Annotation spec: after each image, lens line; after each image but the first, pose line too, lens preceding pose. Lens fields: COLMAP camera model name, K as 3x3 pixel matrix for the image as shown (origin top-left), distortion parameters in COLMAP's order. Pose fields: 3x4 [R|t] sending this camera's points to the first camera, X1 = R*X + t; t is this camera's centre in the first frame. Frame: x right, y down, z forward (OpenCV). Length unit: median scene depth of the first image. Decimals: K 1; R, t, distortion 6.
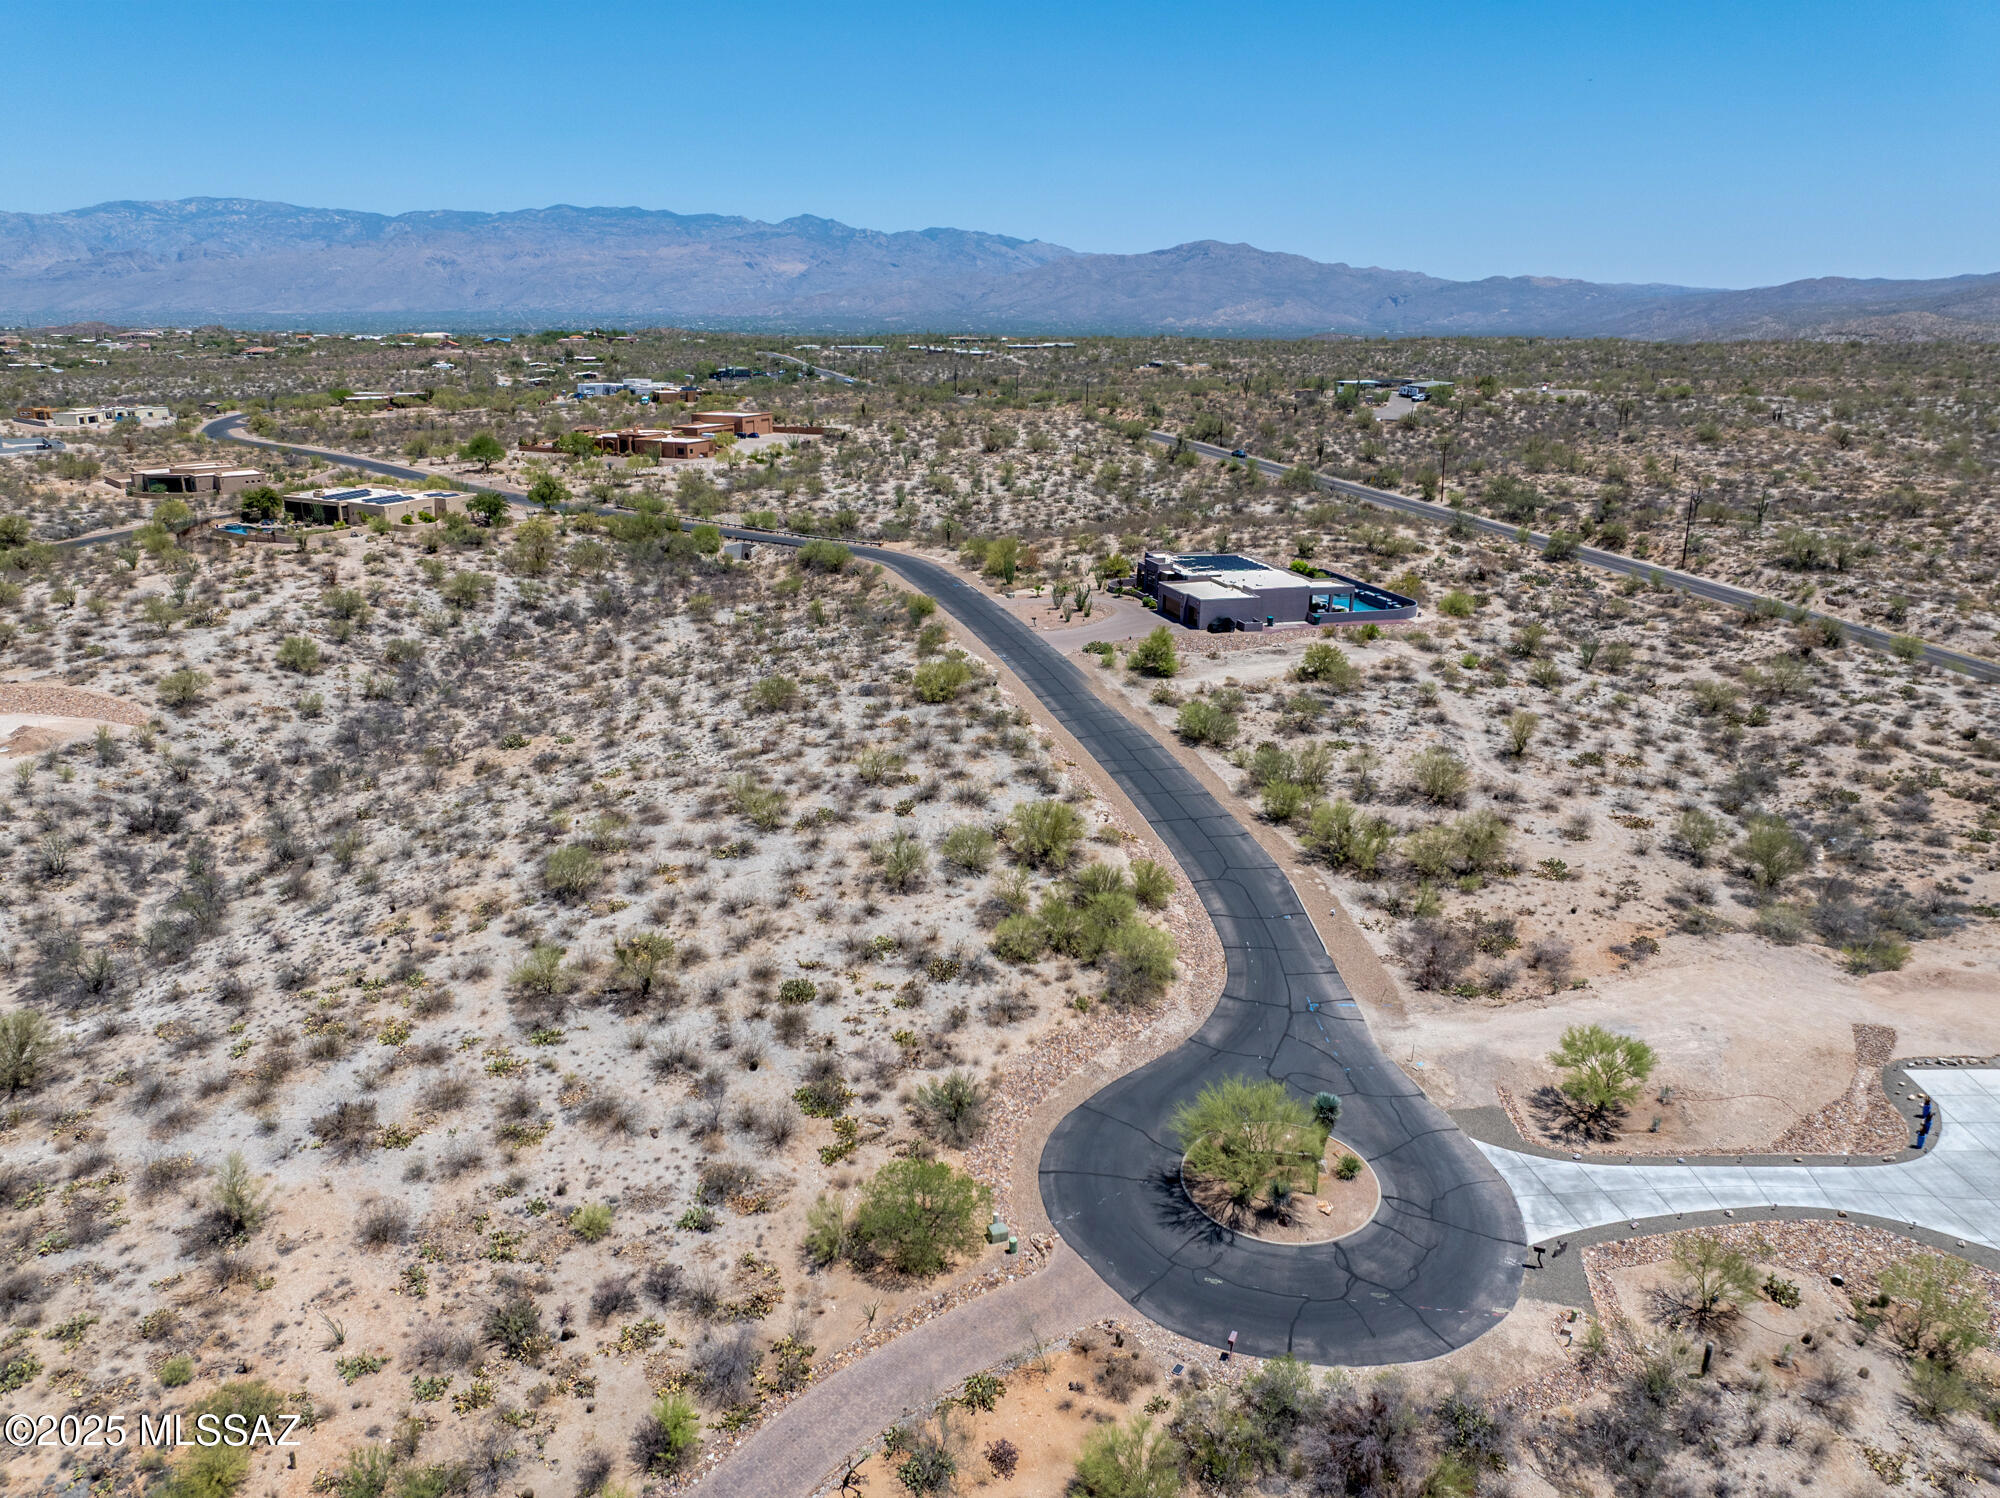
lens RADIAL K [[1416.7, 0, 996.8], [0, 1416.7, 748.4], [0, 0, 1]] dist [-0.041346, 0.013524]
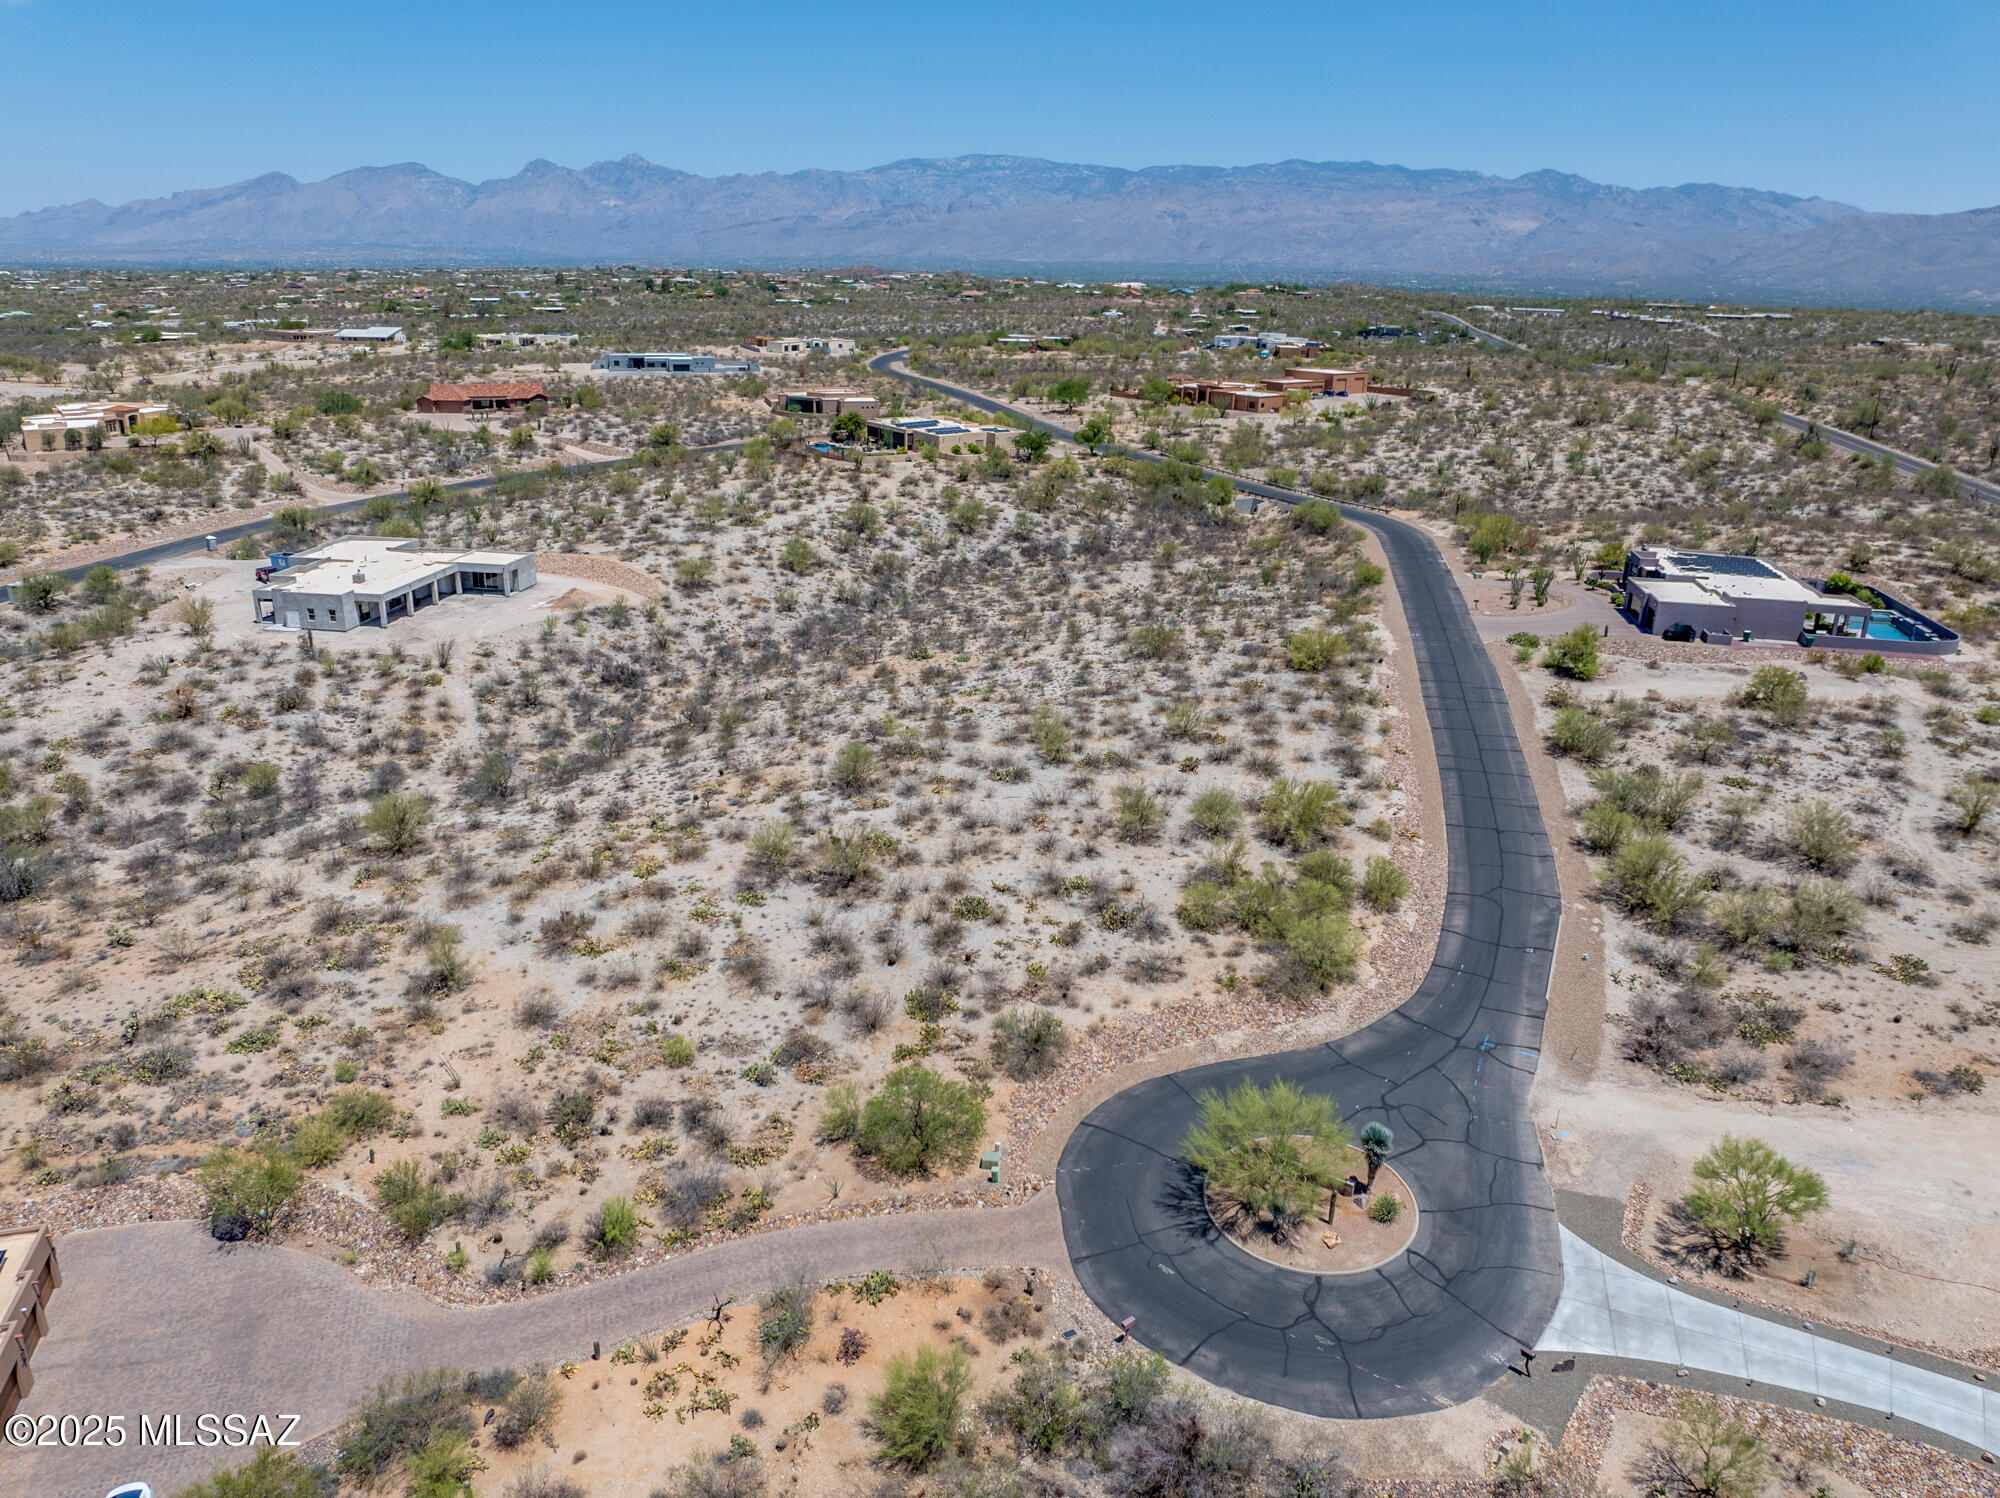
lens RADIAL K [[1416.7, 0, 995.6], [0, 1416.7, 749.3], [0, 0, 1]] dist [-0.041346, 0.013524]
pose [[0.887375, 0.160328, -0.432274, 0.234390], [-0.147856, 0.987028, 0.062563, -0.010175], [0.436697, 0.008398, 0.899569, 0.042679]]
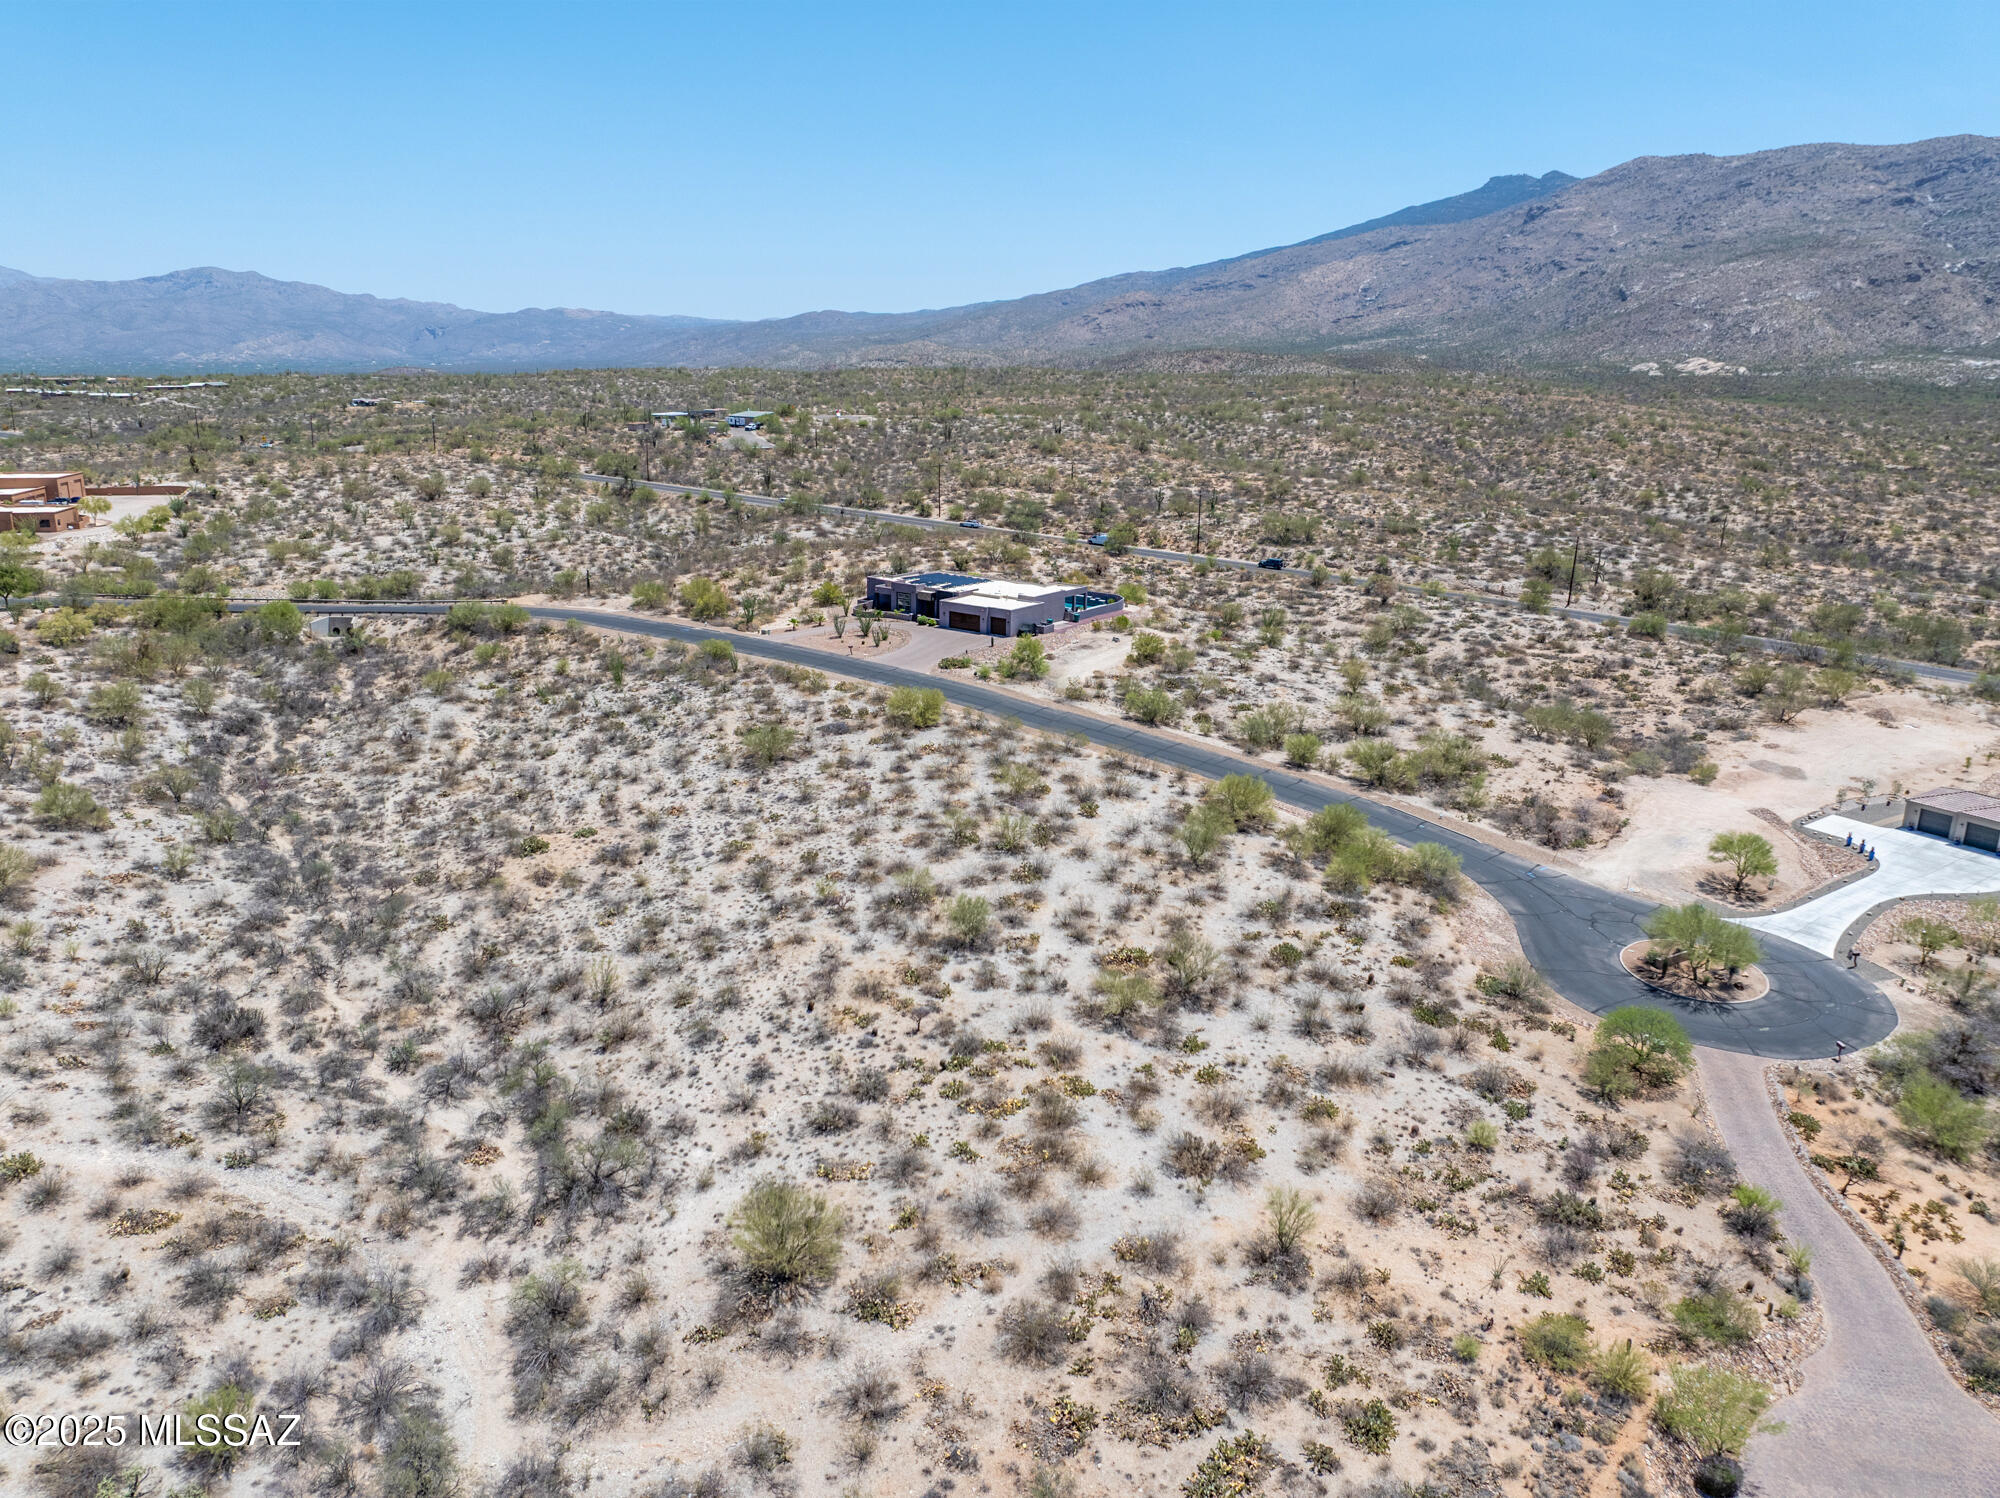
lens RADIAL K [[1416.7, 0, 1000.4], [0, 1416.7, 744.3], [0, 0, 1]] dist [-0.041346, 0.013524]
pose [[0.797421, -0.159815, 0.581875, -0.717889], [0.173344, 0.984315, 0.032790, -0.053282], [-0.577989, 0.074717, 0.812617, 0.149840]]
